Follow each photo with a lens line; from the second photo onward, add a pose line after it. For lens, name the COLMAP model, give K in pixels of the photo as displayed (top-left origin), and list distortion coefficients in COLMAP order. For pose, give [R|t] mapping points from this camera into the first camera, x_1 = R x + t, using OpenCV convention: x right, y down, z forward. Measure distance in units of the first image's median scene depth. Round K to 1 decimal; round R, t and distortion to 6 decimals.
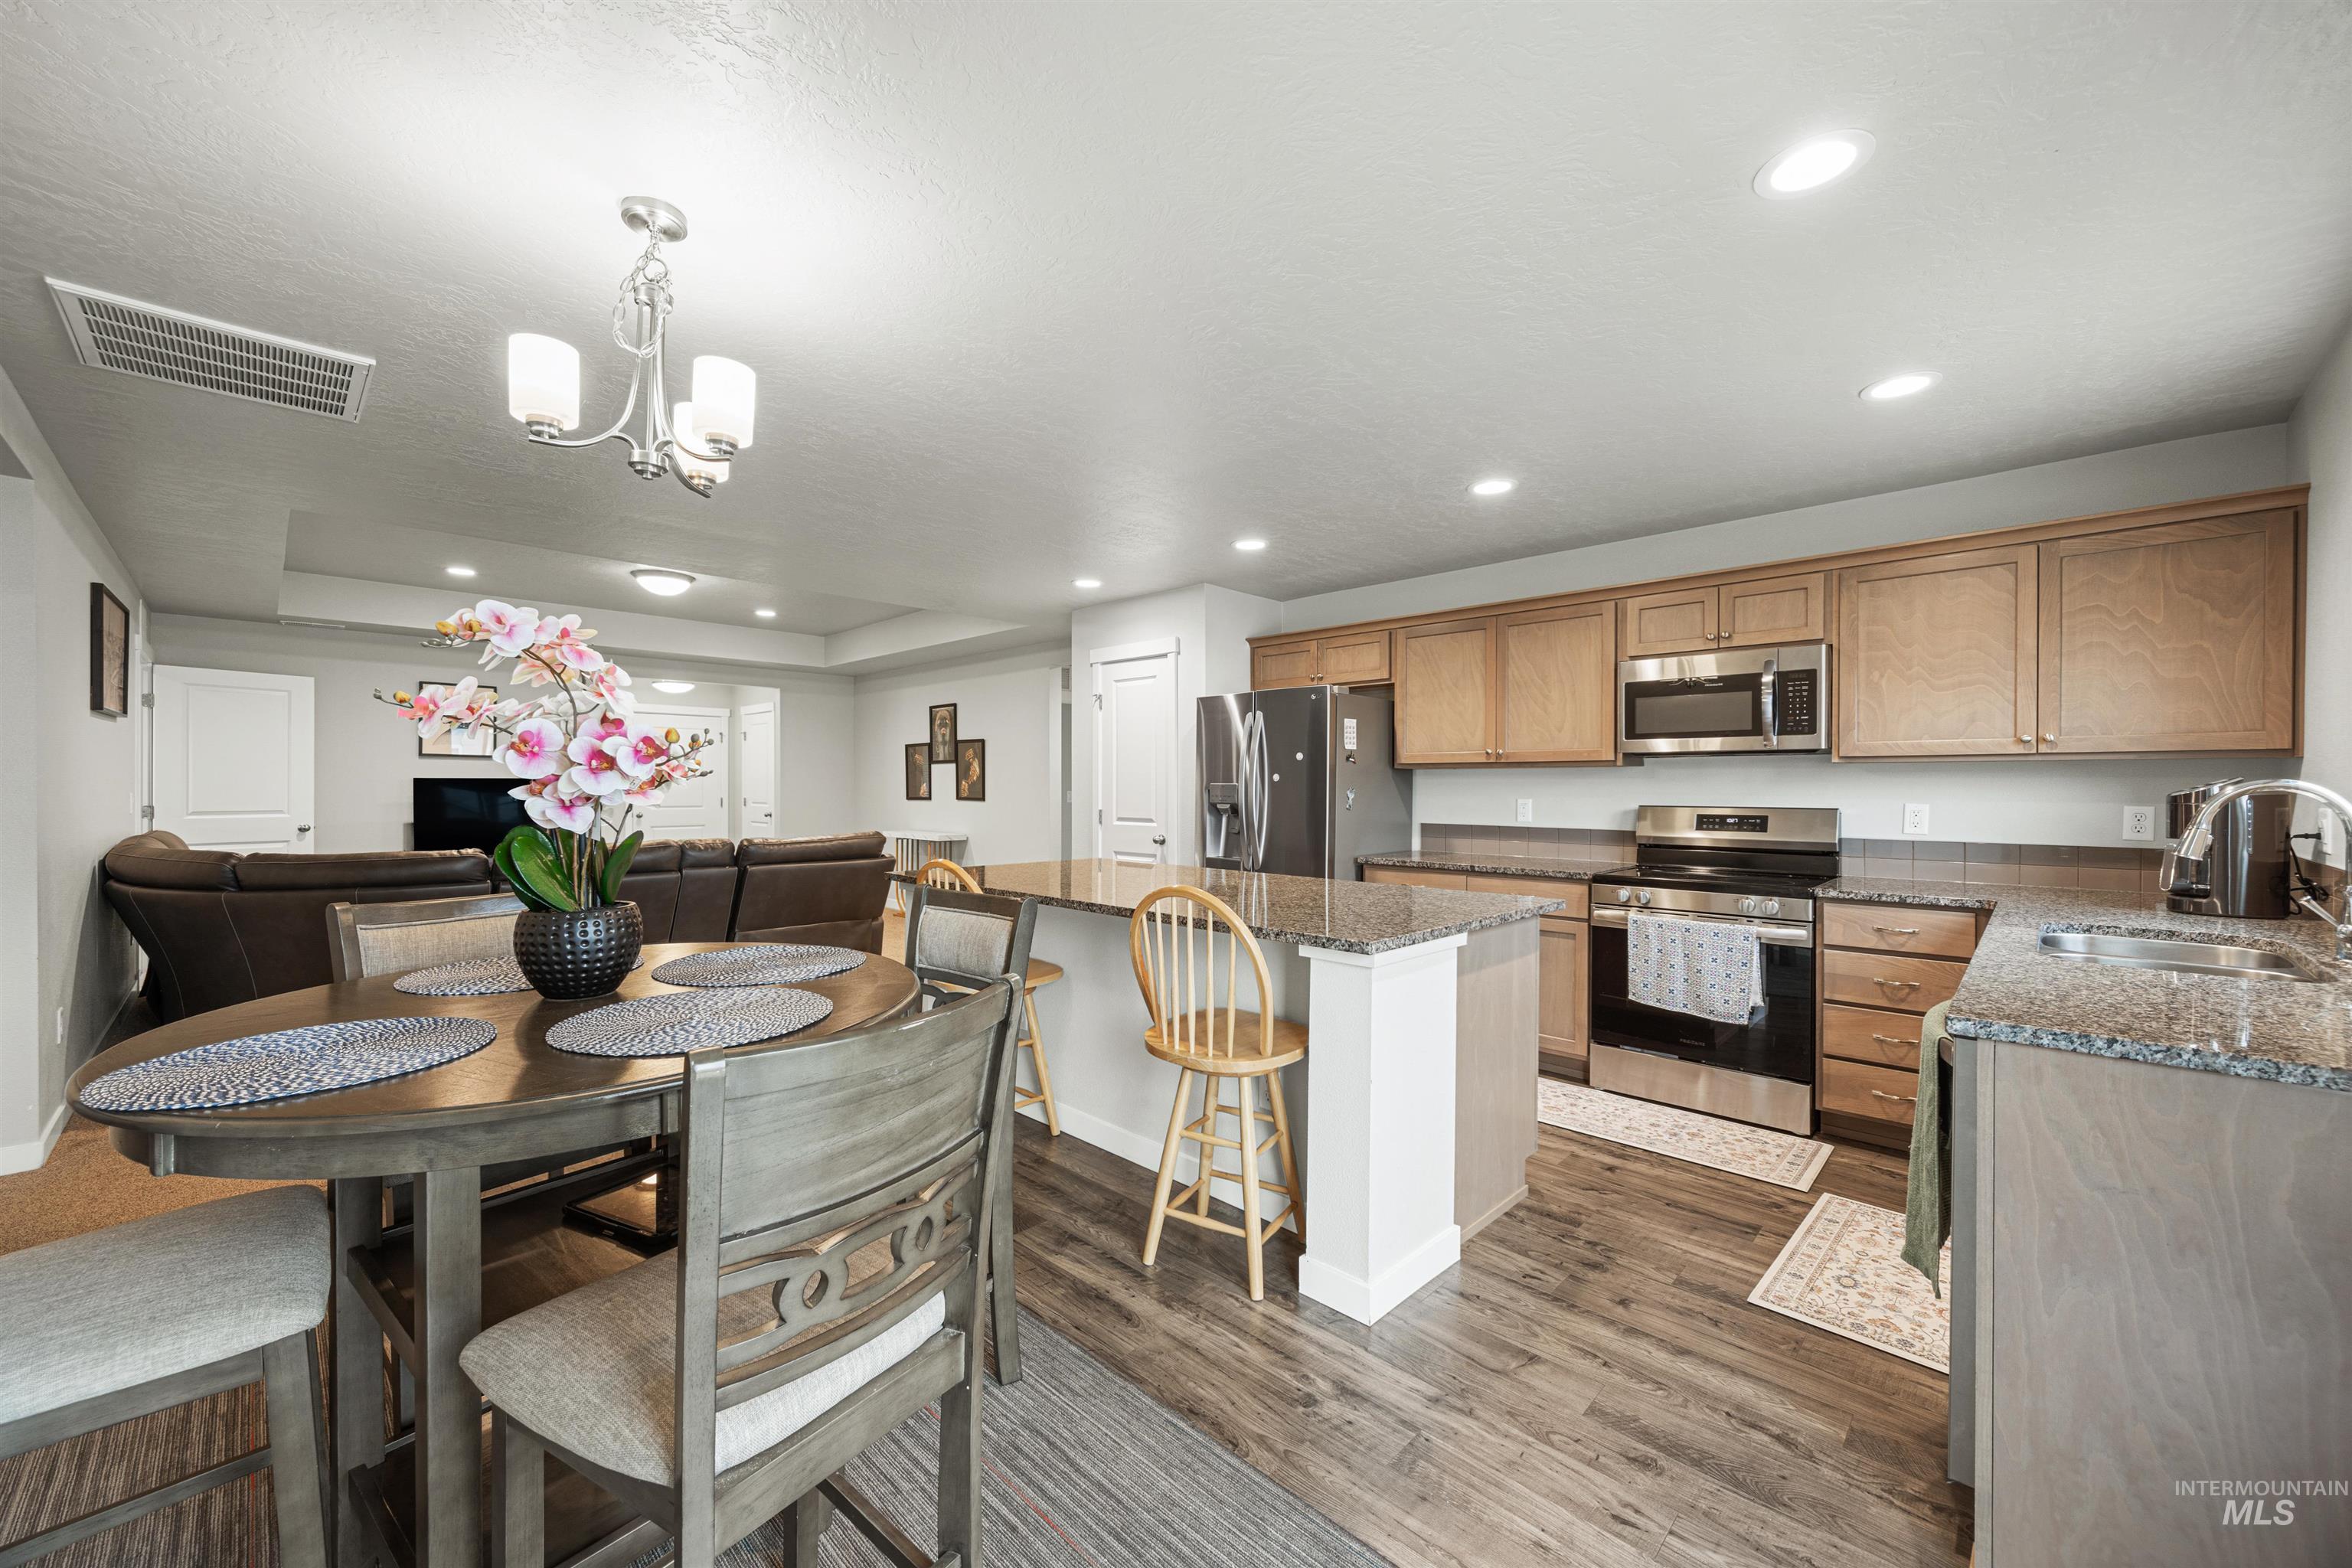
lens RADIAL K [[898.5, 0, 1169.2], [0, 898.5, 790.9], [0, 0, 1]] dist [-0.001662, 0.001537]
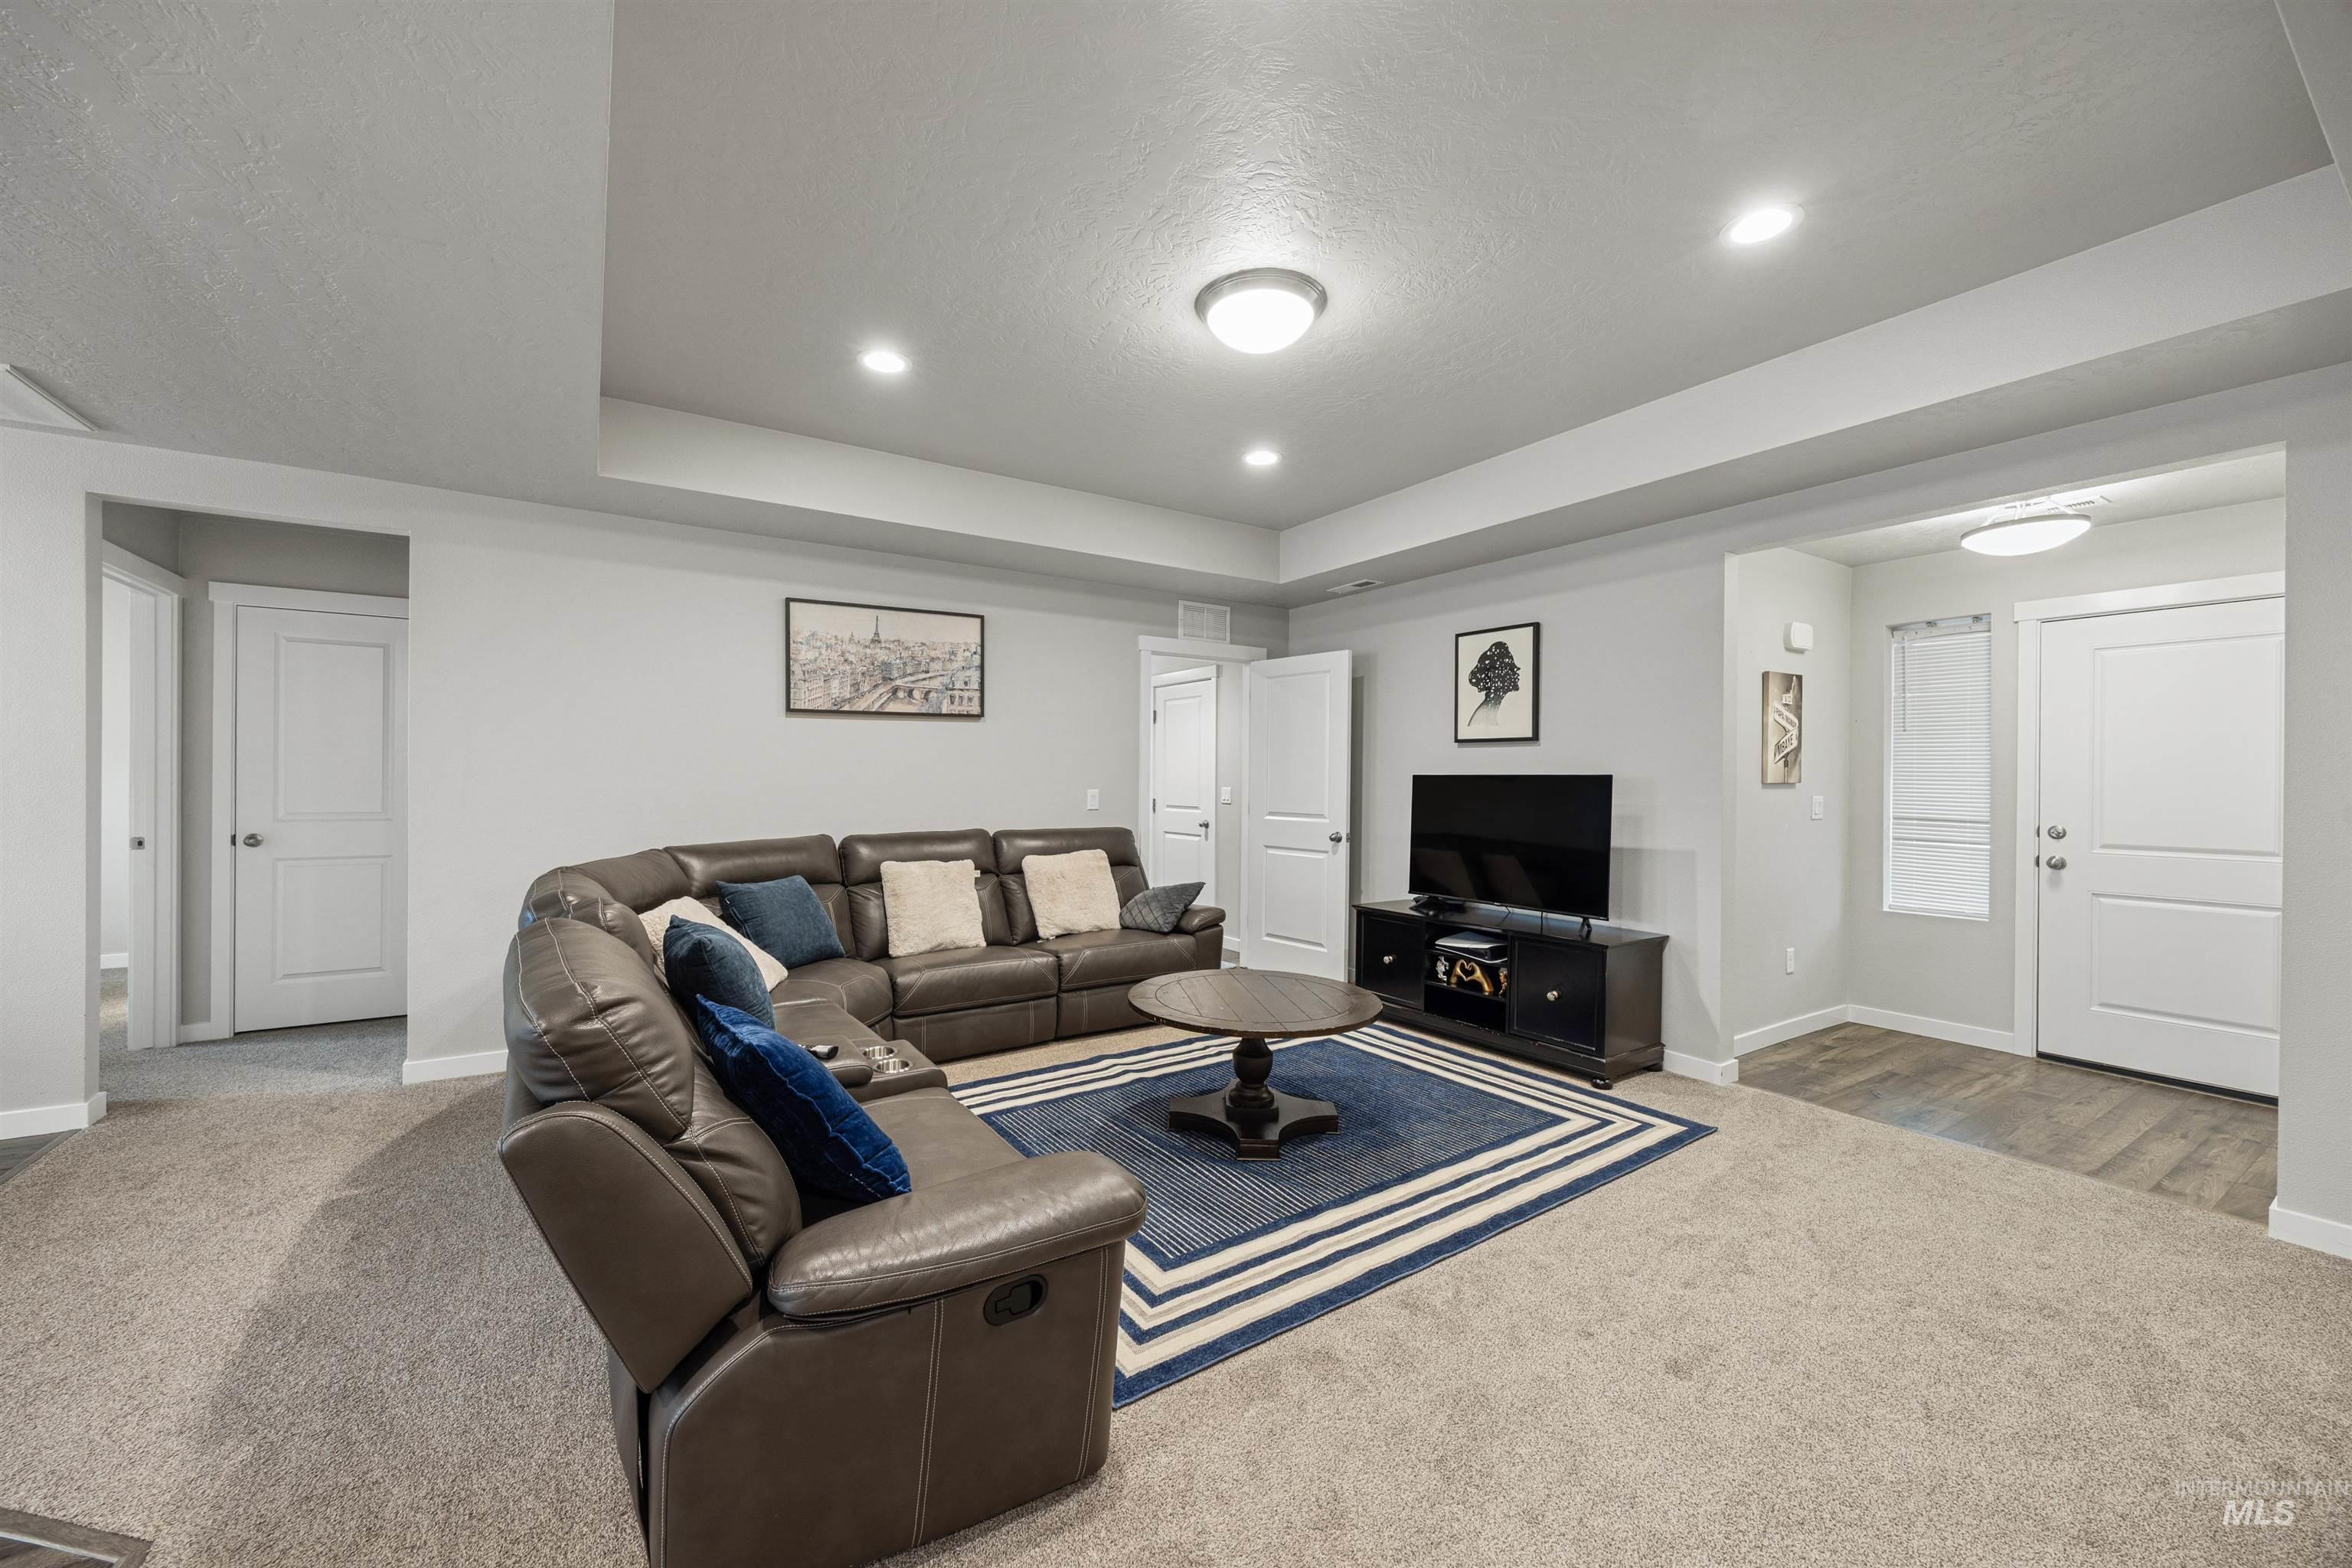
lens RADIAL K [[898.5, 0, 1166.5], [0, 898.5, 784.4], [0, 0, 1]] dist [-0.001662, 0.001537]
pose [[-0.218358, -0.001710, -0.975867, -0.214549], [-0.015959, 0.999871, 0.001819, -0.009420], [0.975738, 0.015971, -0.218357, 1.778352]]
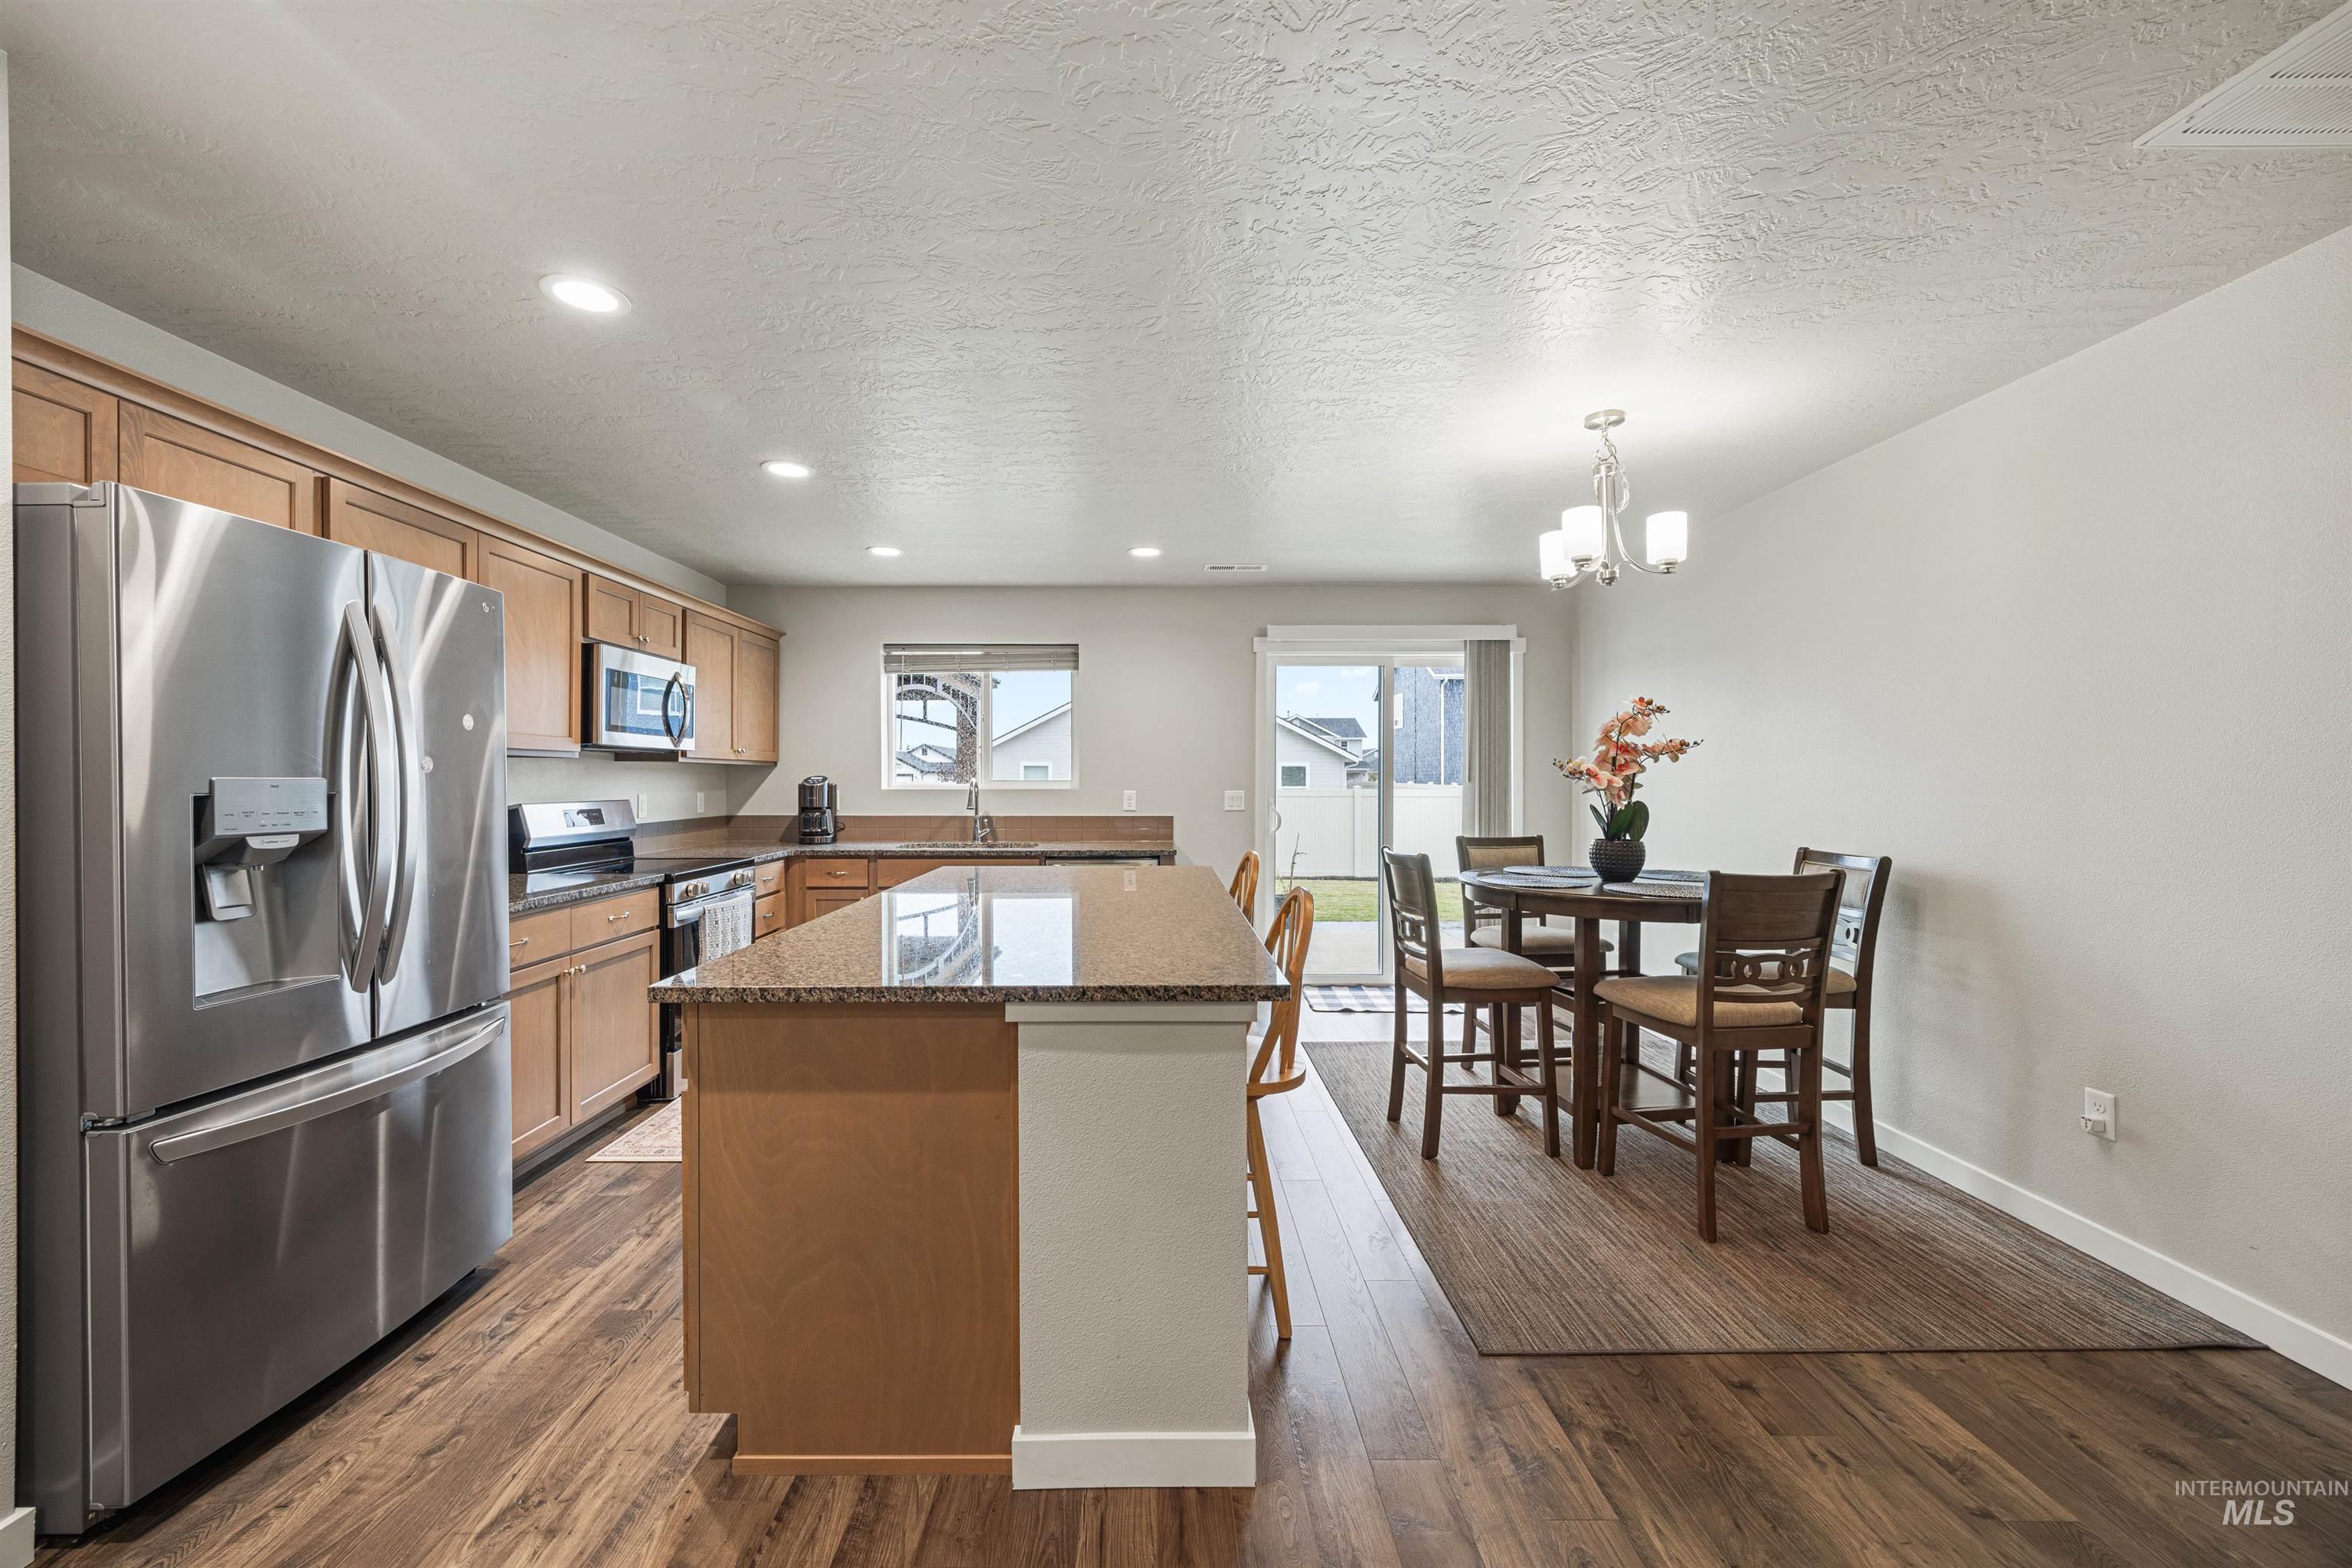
lens RADIAL K [[898.5, 0, 1151.9], [0, 898.5, 790.7], [0, 0, 1]] dist [-0.001662, 0.001537]
pose [[-0.704374, -0.010882, 0.709746, -0.559391], [0.002200, 0.999844, 0.017514, -0.010990], [-0.709826, 0.013898, -0.704240, 1.301063]]
